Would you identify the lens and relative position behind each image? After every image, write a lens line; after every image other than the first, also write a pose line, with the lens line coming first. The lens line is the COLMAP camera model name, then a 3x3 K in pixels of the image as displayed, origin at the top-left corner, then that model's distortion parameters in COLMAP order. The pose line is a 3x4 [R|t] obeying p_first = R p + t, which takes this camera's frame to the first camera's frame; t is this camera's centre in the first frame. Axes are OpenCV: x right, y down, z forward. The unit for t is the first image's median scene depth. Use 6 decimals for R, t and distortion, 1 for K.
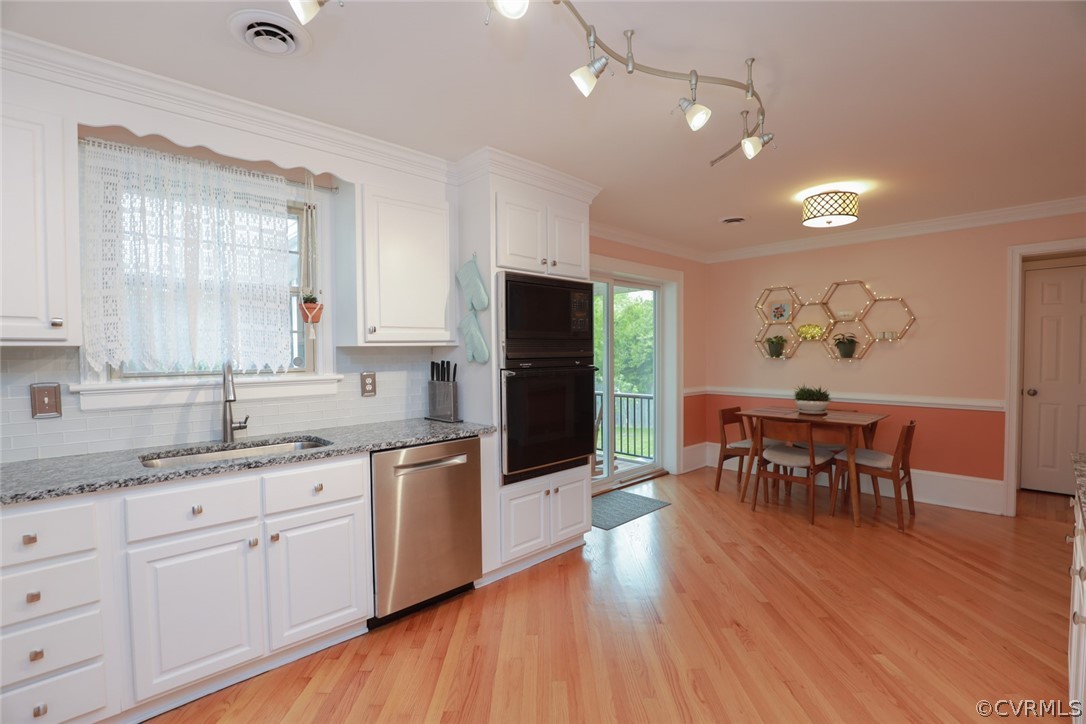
lens RADIAL K [[498.2, 0, 544.9], [0, 498.2, 363.9], [0, 0, 1]] dist [-0.030126, -0.000029]
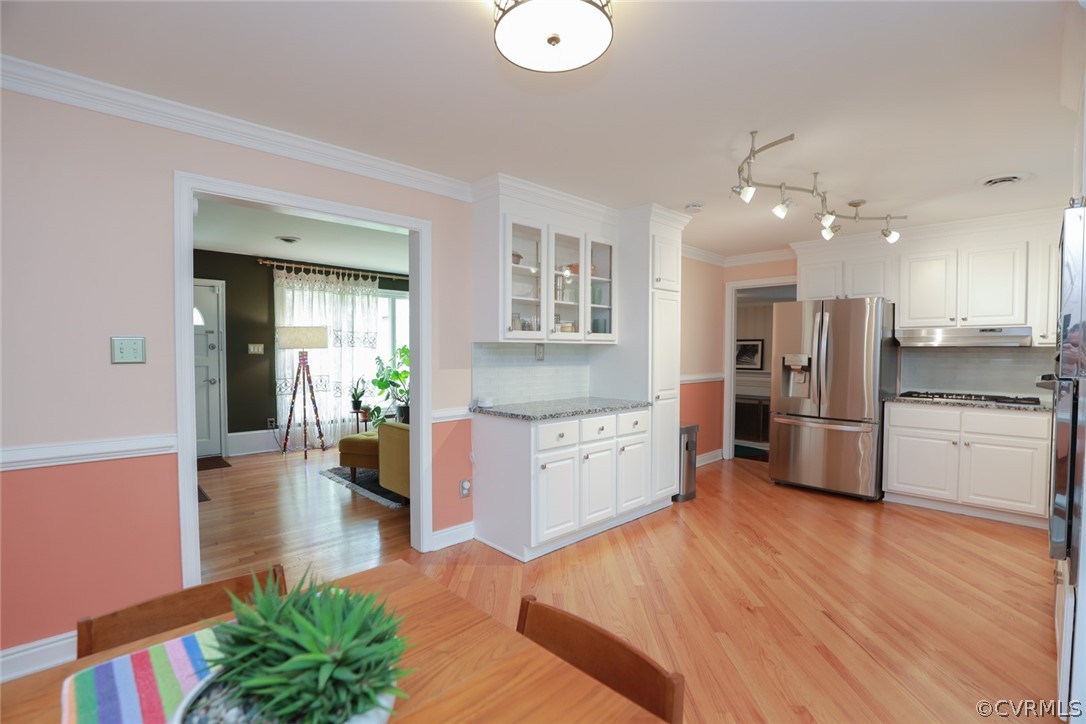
lens RADIAL K [[498.2, 0, 544.9], [0, 498.2, 363.9], [0, 0, 1]] dist [-0.030126, -0.000029]
pose [[-0.999992, -0.000457, 0.003916, 0.795263], [-0.000249, 0.998593, 0.053029, -0.044665], [-0.003935, 0.053027, -0.998585, 1.949543]]
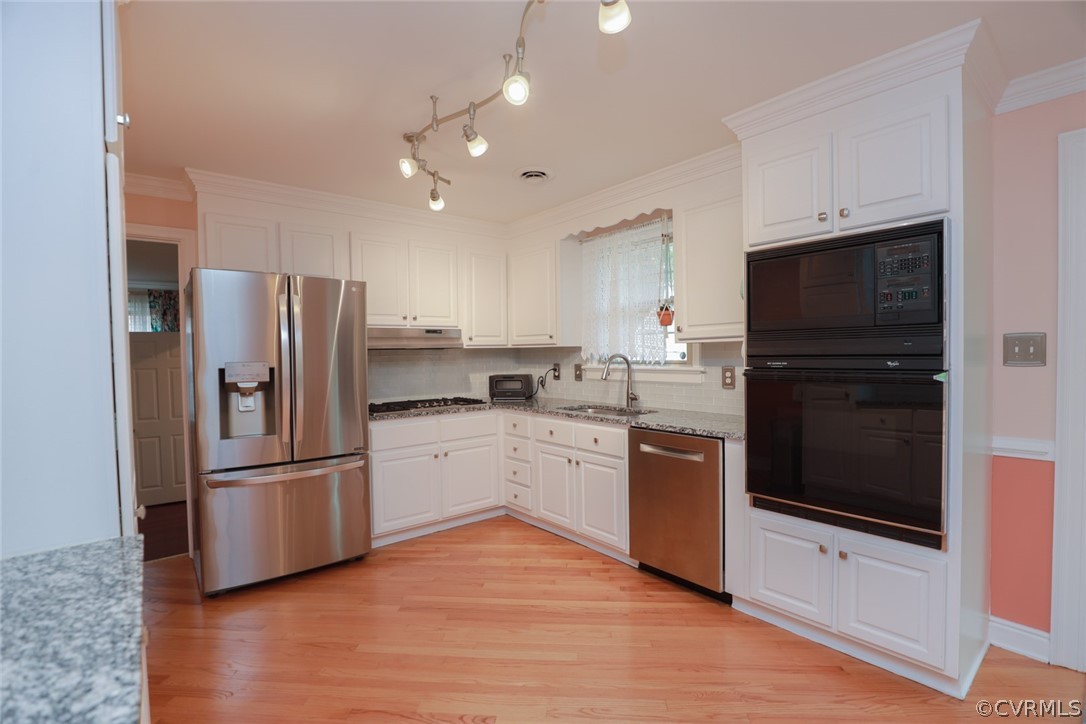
lens RADIAL K [[498.2, 0, 544.9], [0, 498.2, 363.9], [0, 0, 1]] dist [-0.030126, -0.000029]
pose [[-0.084489, 0.029715, -0.995981, 0.876040], [-0.010984, 0.999467, 0.030751, -0.020469], [0.996364, 0.013538, -0.084117, 0.816357]]
